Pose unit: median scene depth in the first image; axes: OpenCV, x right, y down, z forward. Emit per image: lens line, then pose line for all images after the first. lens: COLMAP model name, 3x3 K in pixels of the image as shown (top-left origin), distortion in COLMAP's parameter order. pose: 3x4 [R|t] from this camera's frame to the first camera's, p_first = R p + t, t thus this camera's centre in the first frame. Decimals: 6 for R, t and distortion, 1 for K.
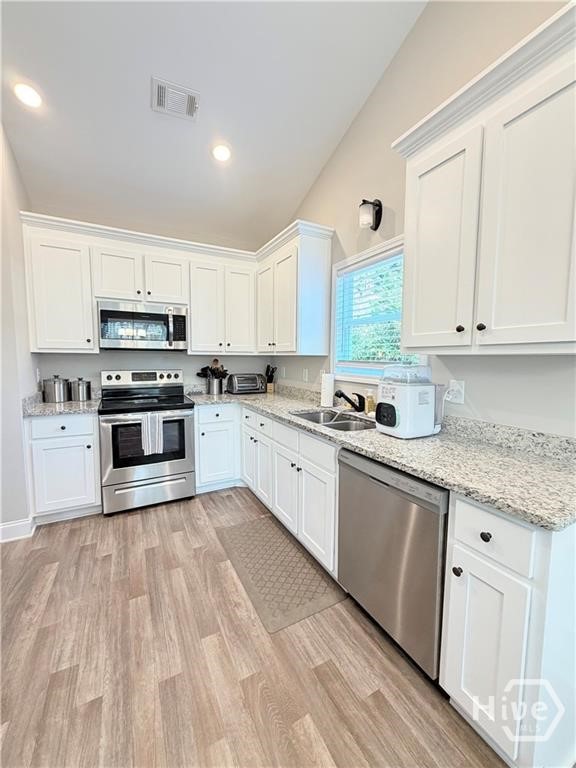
lens RADIAL K [[305.0, 0, 292.3], [0, 305.0, 383.6], [0, 0, 1]] dist [-0.007928, 0.000793]
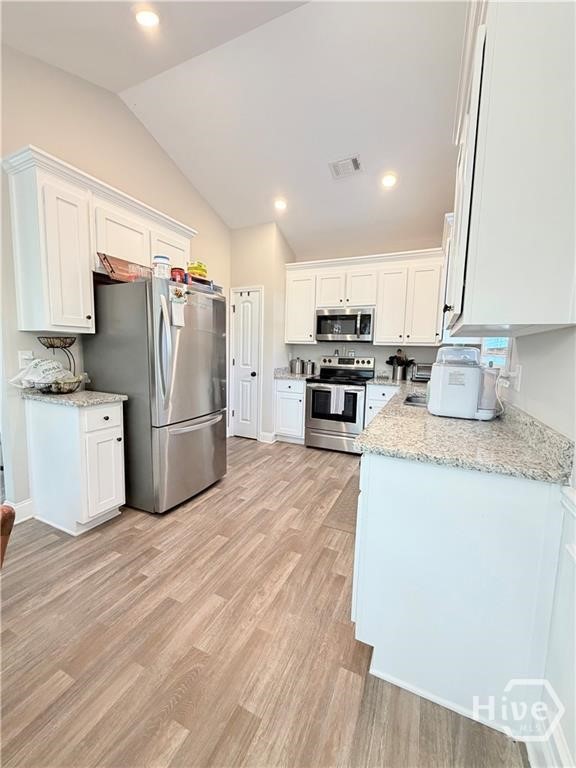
lens RADIAL K [[305.0, 0, 286.6], [0, 305.0, 383.9], [0, 0, 1]] dist [-0.007928, 0.000793]
pose [[0.597829, 0.094586, -0.796024, 0.549629], [-0.088696, 0.994722, 0.051584, 0.037519], [0.796702, 0.039766, 0.603063, -0.046970]]
